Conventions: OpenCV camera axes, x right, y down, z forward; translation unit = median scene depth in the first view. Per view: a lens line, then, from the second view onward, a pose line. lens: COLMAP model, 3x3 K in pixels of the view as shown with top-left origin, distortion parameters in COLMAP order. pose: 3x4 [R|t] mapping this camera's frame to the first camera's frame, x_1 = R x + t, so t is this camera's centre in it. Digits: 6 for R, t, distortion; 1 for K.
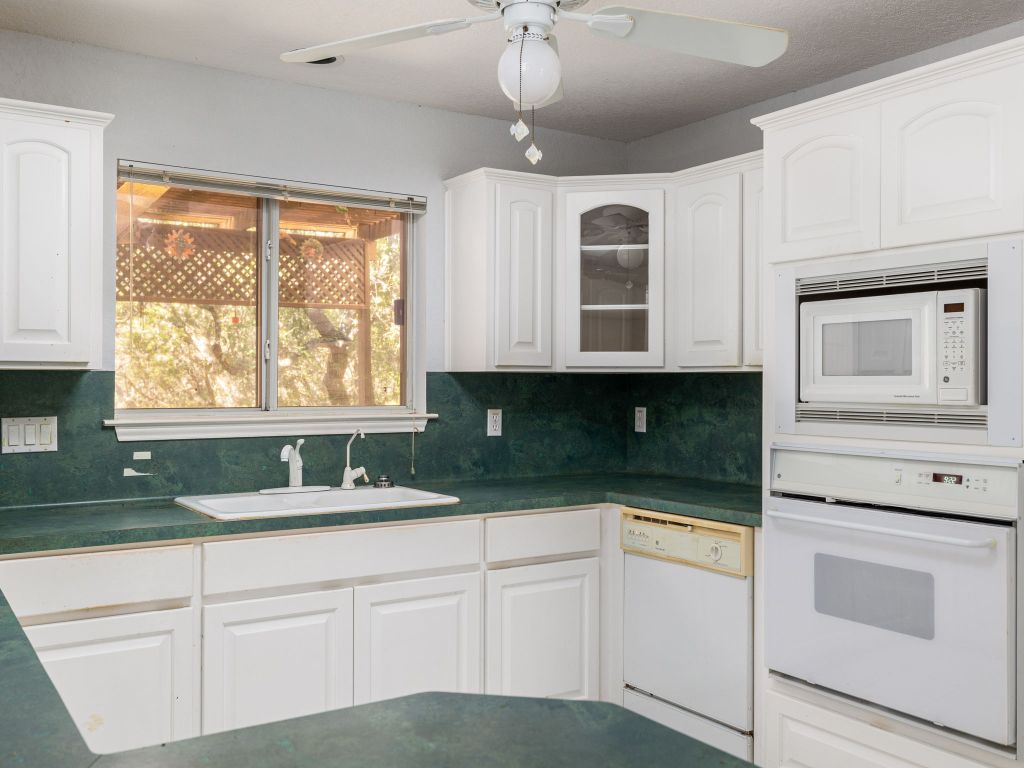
lens RADIAL K [[966.2, 0, 513.6], [0, 966.2, 378.8], [0, 0, 1]] dist [0.023586, 0.000000]
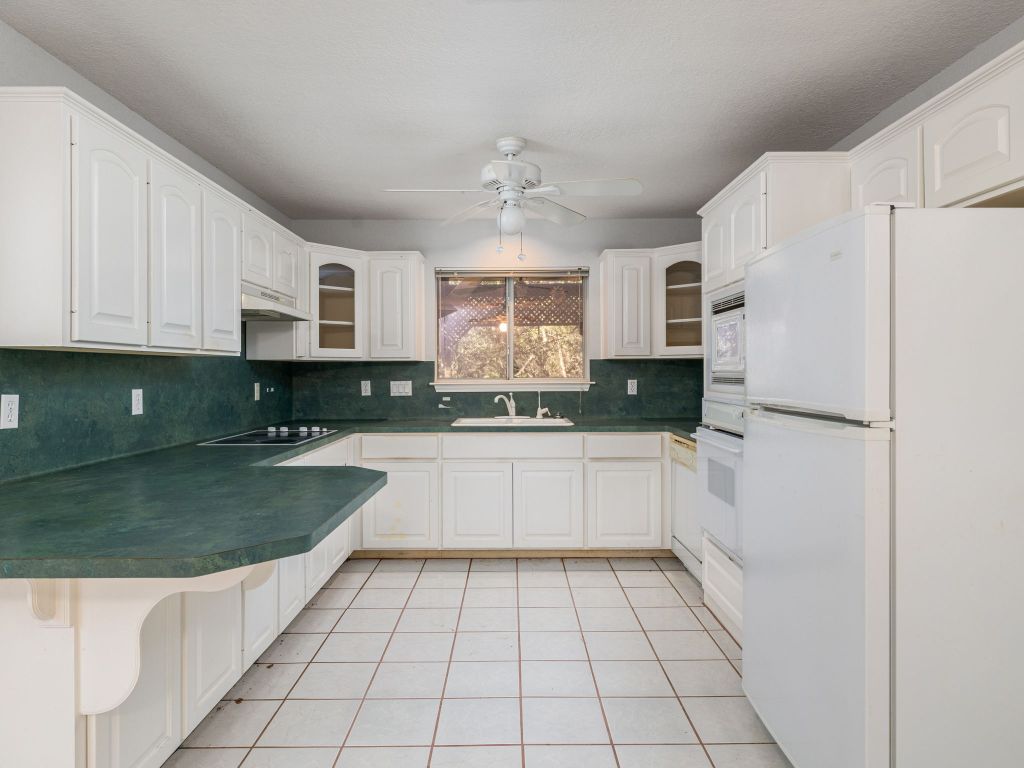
lens RADIAL K [[620.0, 0, 509.9], [0, 620.0, 375.1], [0, 0, 1]] dist [0.004190, -0.002143]
pose [[0.836039, -0.002709, -0.548664, 0.490210], [0.009666, 0.999905, 0.009791, 0.010930], [0.548585, -0.013489, 0.835986, -0.108452]]
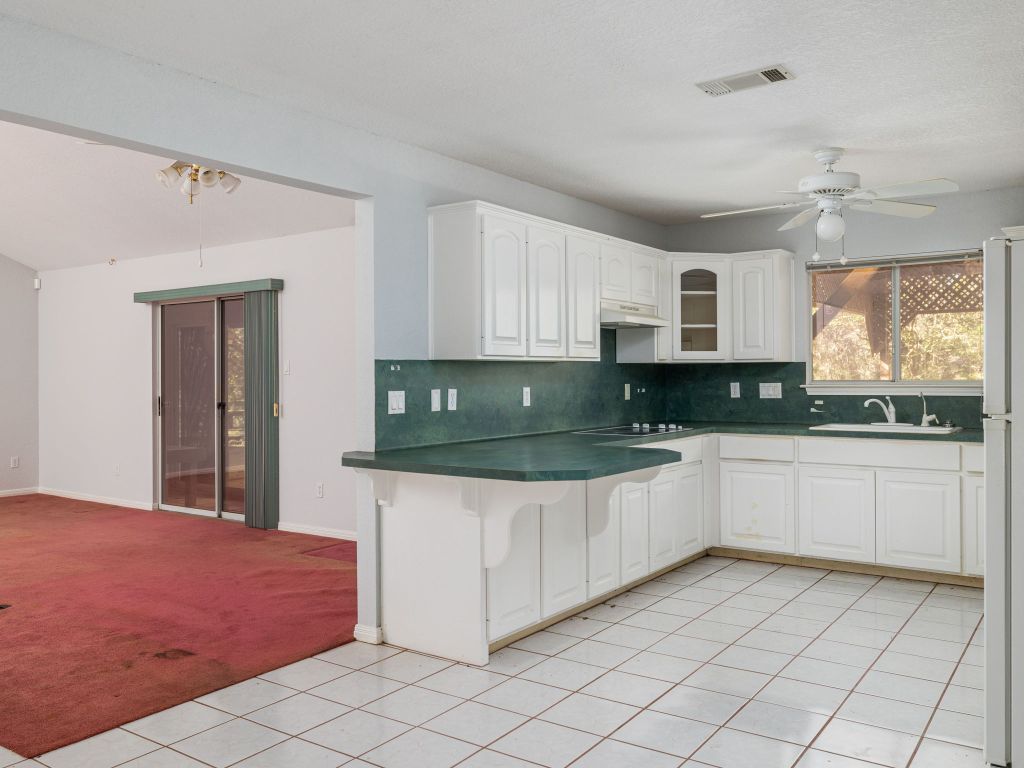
lens RADIAL K [[847.5, 0, 513.5], [0, 847.5, 381.1], [0, 0, 1]] dist [-0.007877, -0.003021]
pose [[0.372644, 0.002260, -0.927972, 0.988015], [0.013023, 0.999886, 0.007665, 0.010155], [0.927883, -0.014941, 0.372572, -0.266355]]
